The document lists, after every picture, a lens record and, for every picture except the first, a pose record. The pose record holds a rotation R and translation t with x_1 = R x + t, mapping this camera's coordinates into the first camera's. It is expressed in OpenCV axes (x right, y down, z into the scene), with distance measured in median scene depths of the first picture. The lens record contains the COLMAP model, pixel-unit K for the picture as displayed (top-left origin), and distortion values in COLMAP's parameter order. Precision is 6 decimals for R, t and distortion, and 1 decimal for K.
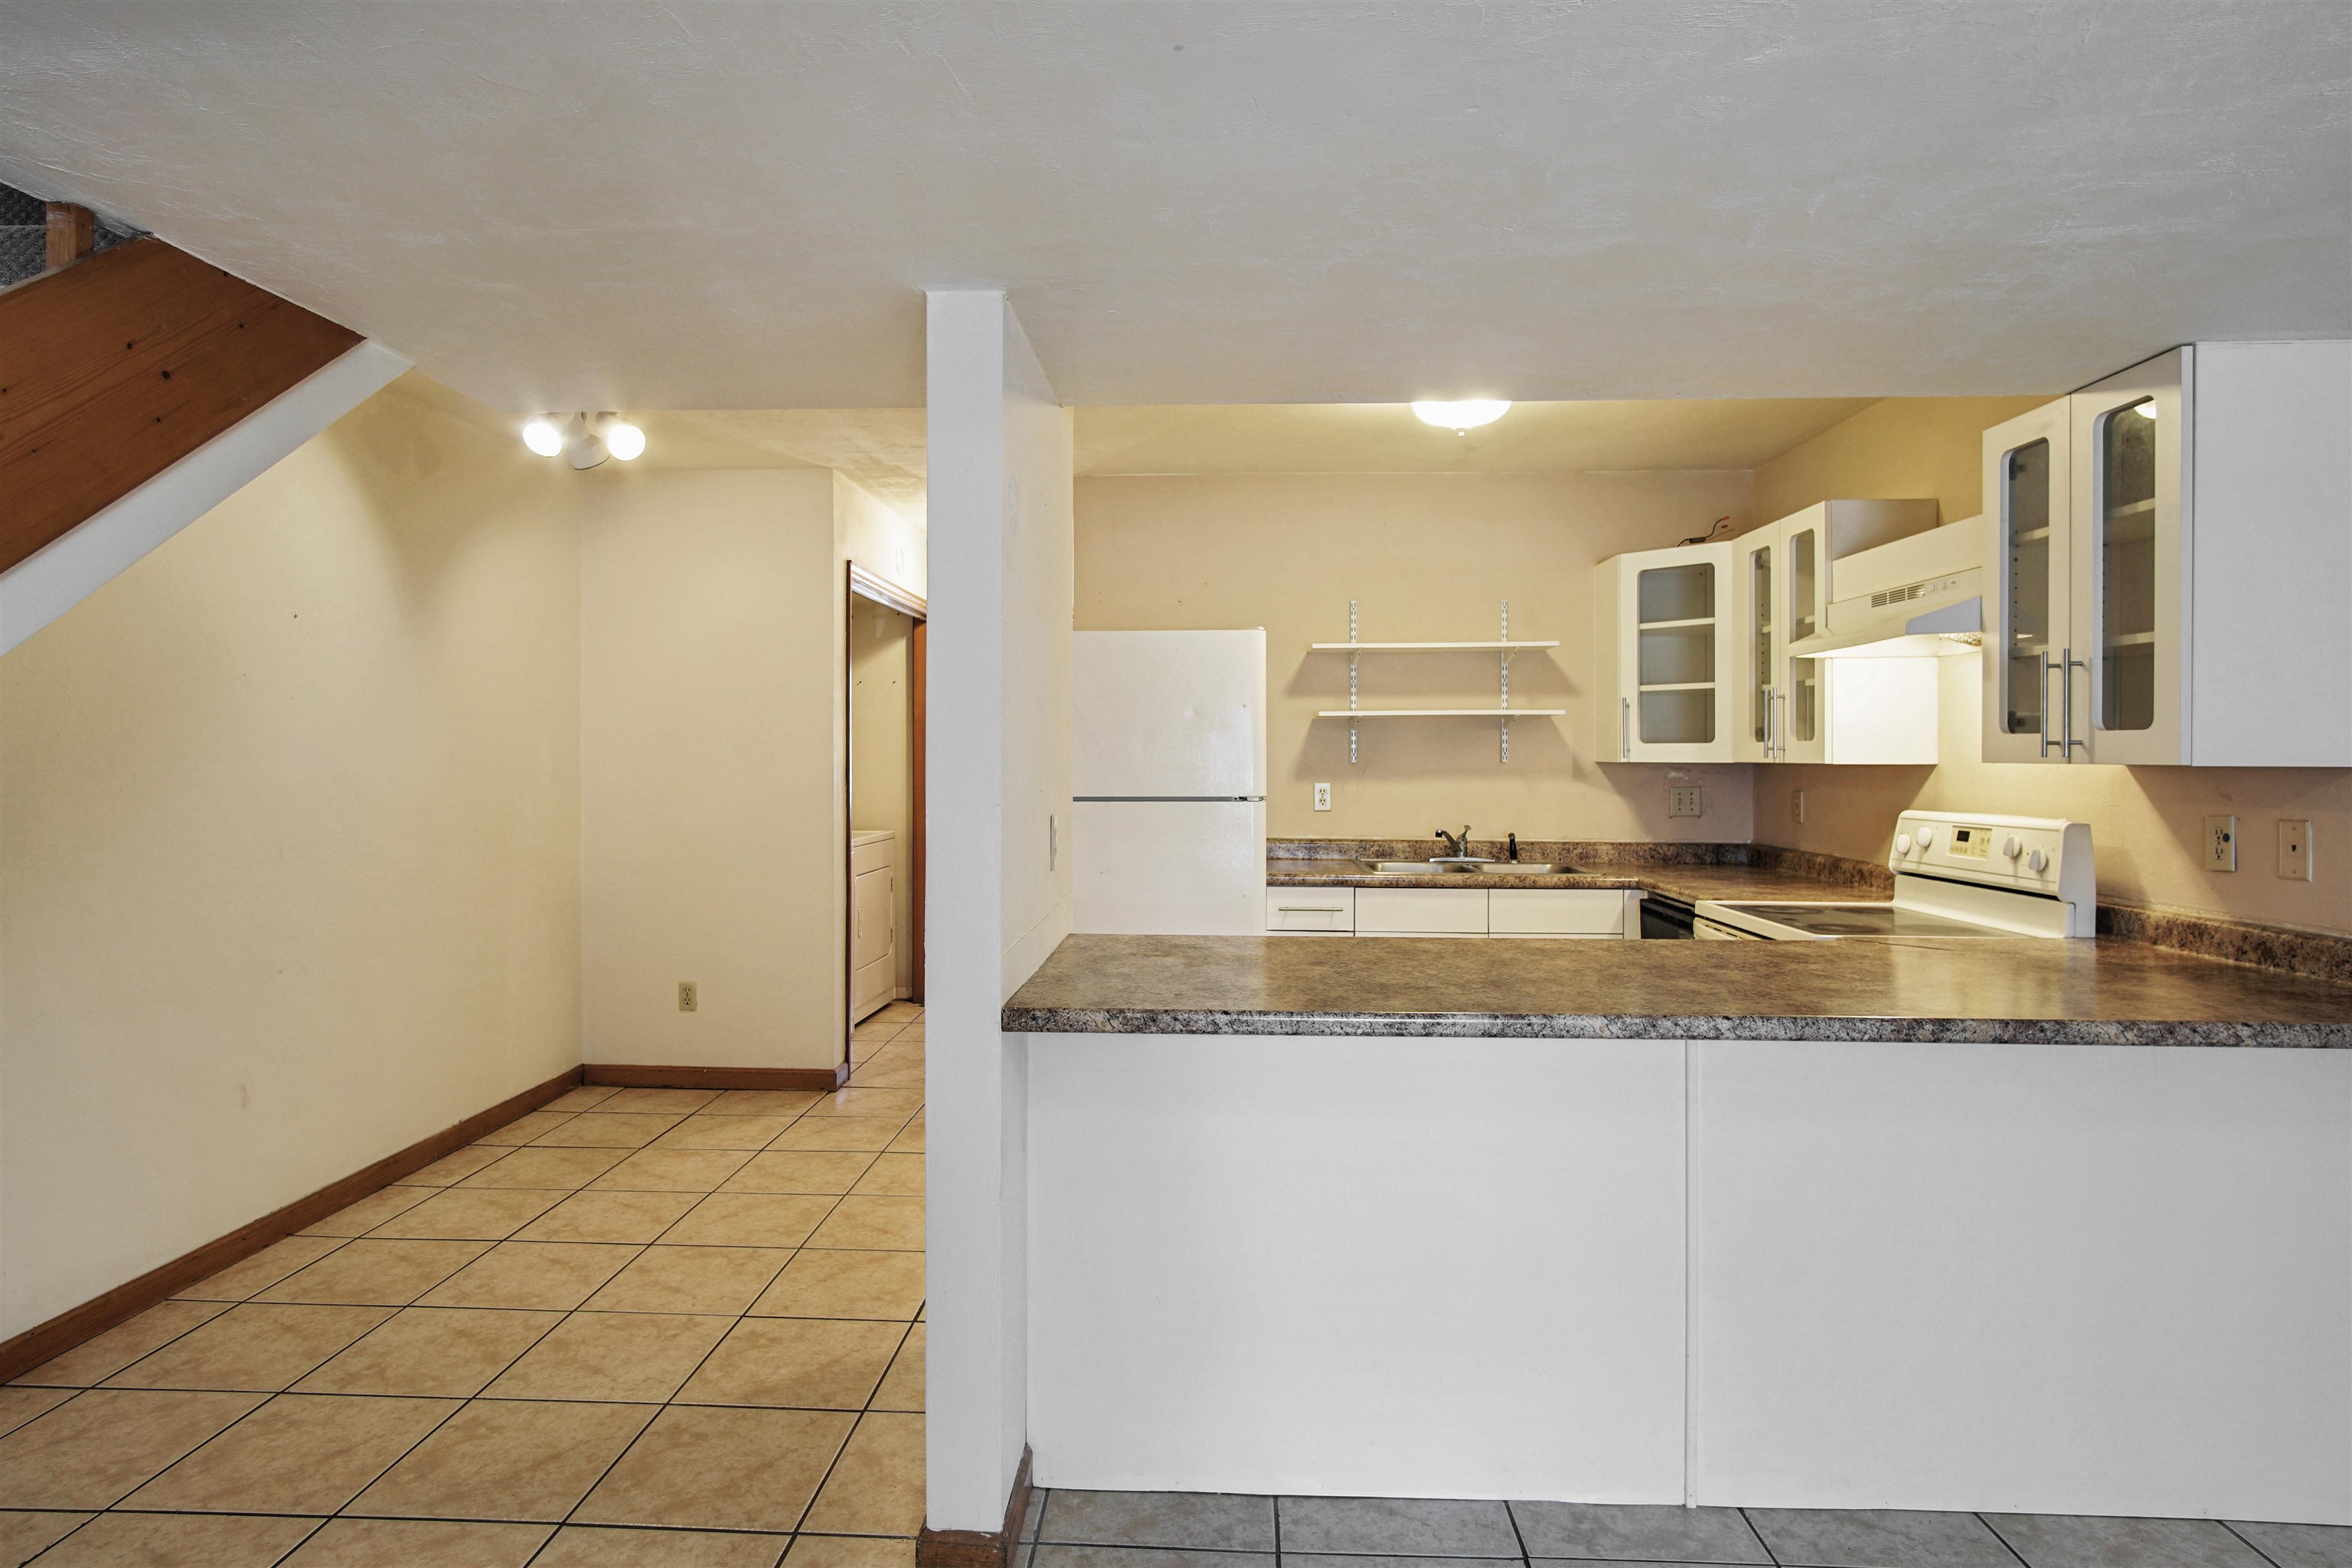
lens RADIAL K [[1285.0, 0, 1176.0], [0, 1285.0, 784.0], [0, 0, 1]] dist [-0.000730, 0.093199]
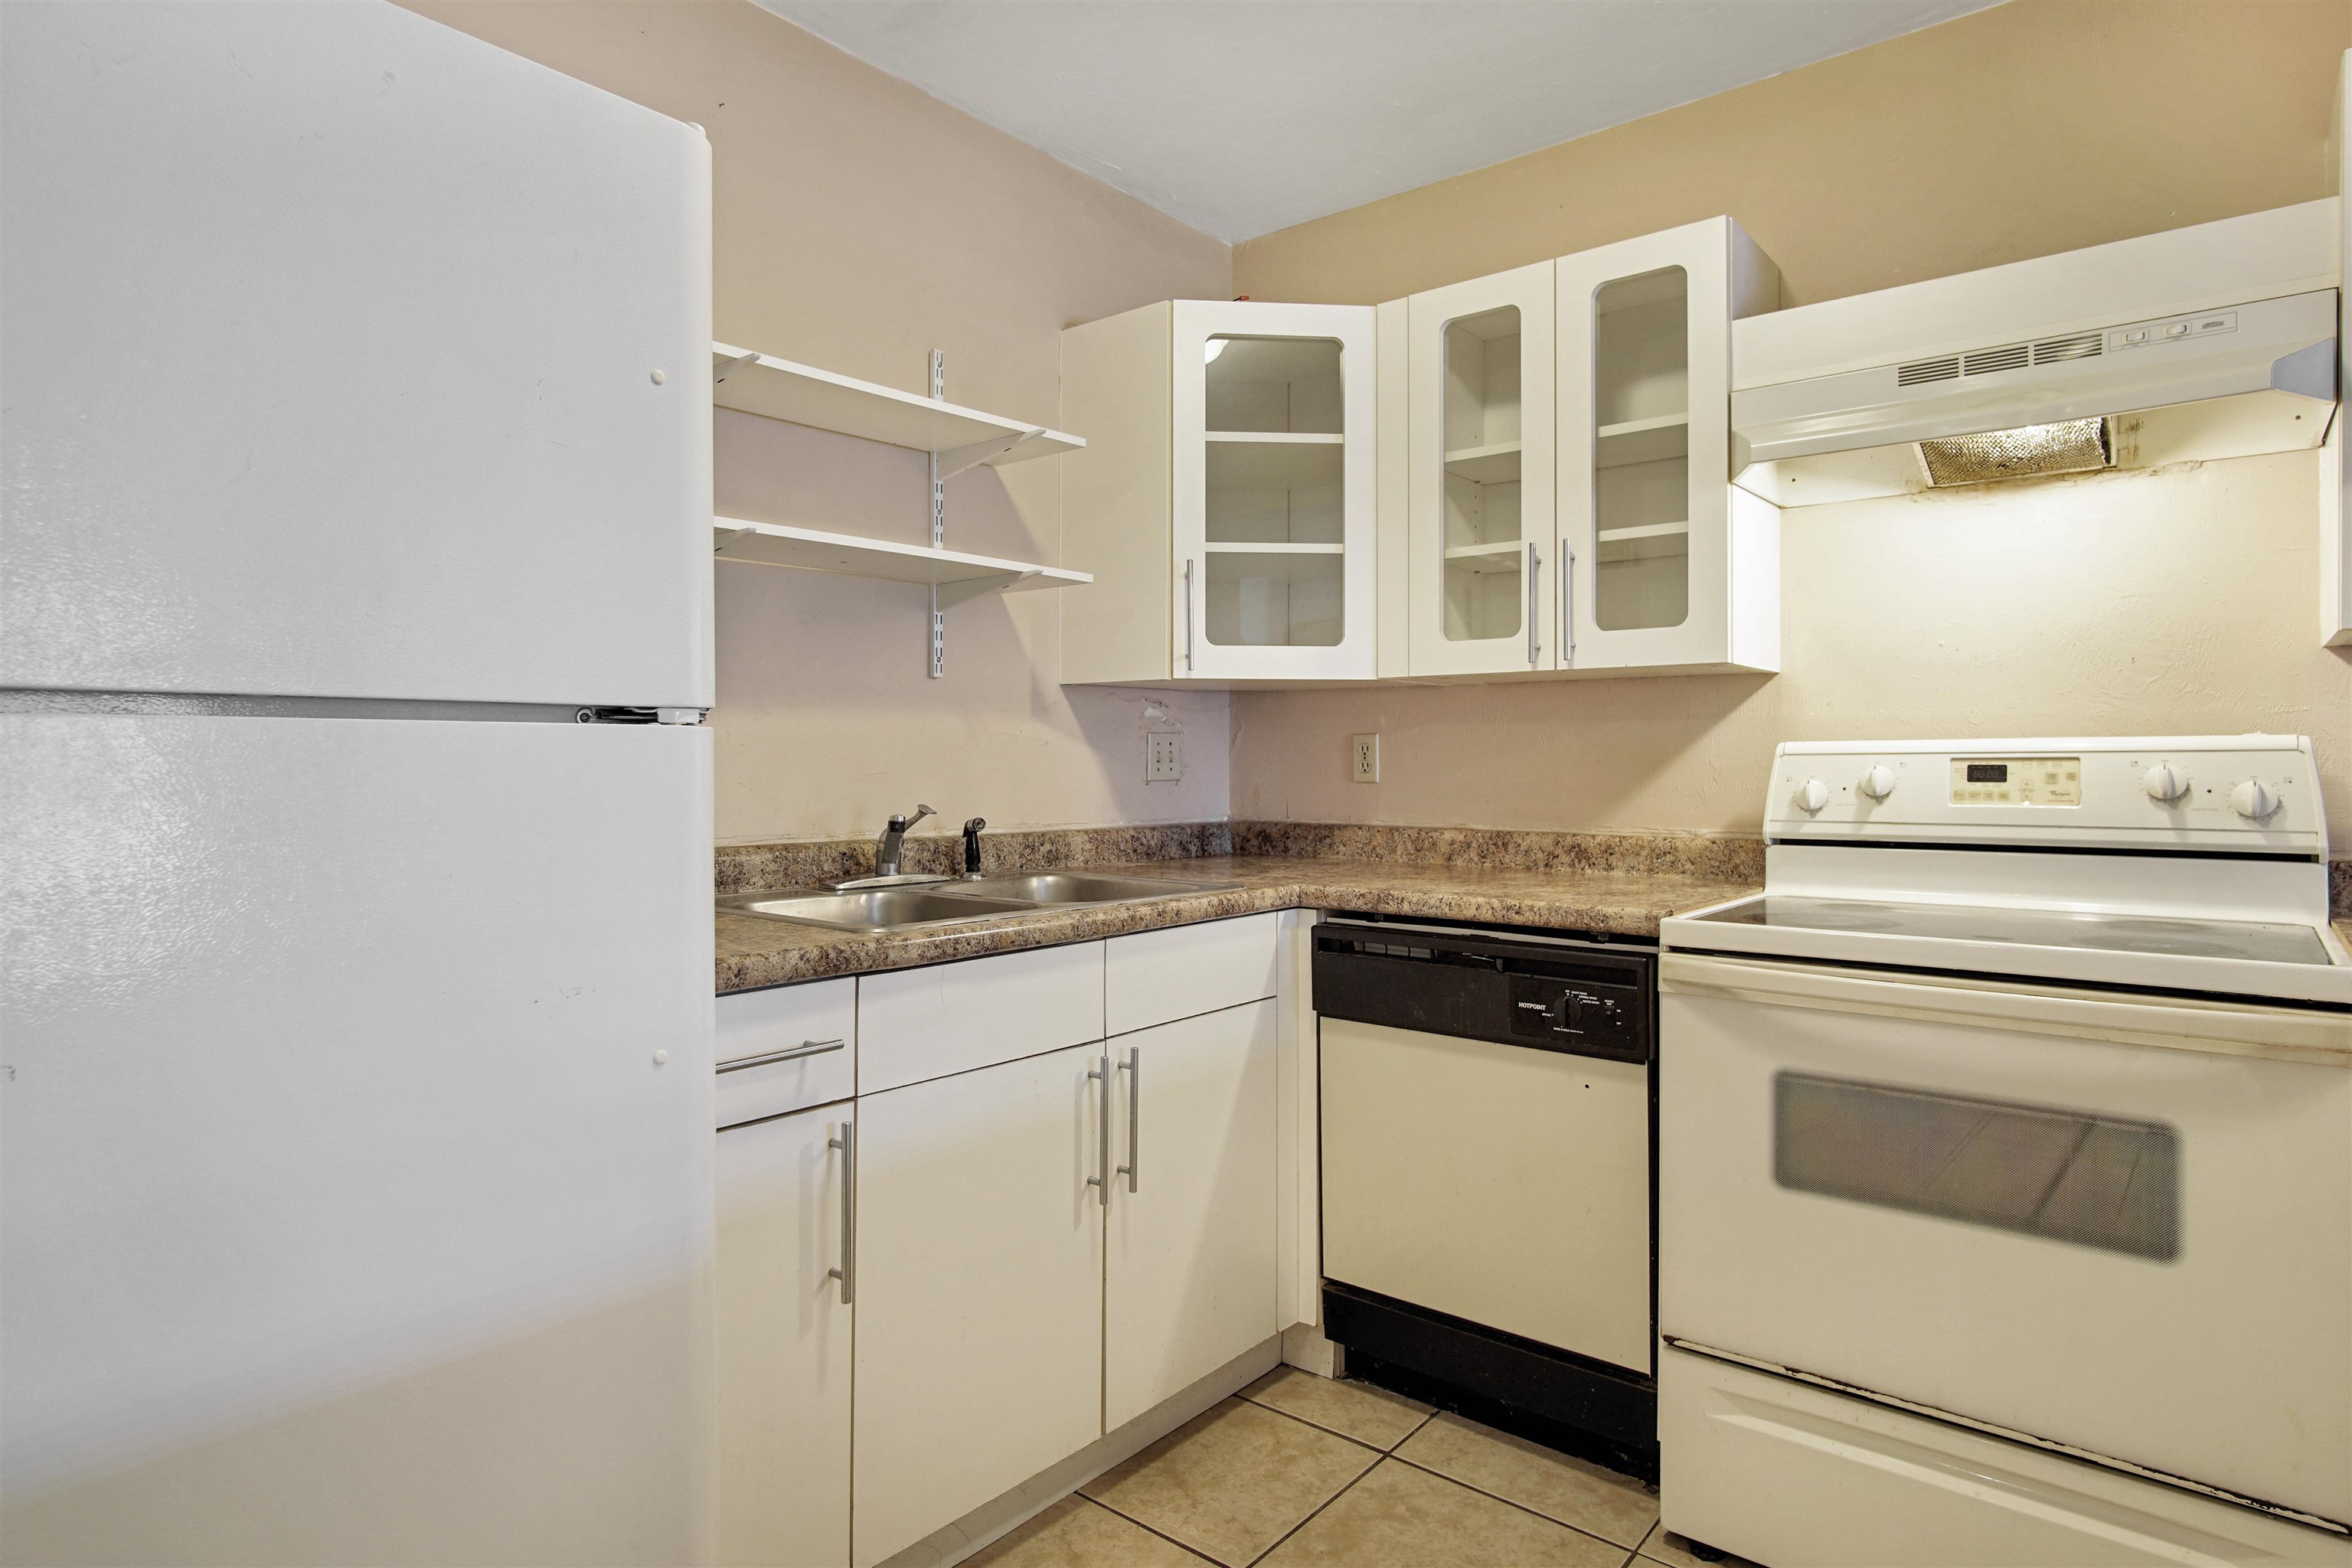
lens RADIAL K [[1292.3, 0, 1173.8], [0, 1292.3, 755.4], [0, 0, 1]] dist [-0.000976, -0.000851]
pose [[0.609850, 0.001559, 0.792515, -0.097478], [0.018663, 0.999692, -0.016328, 0.026283], [-0.792297, 0.024749, 0.609634, 0.713440]]
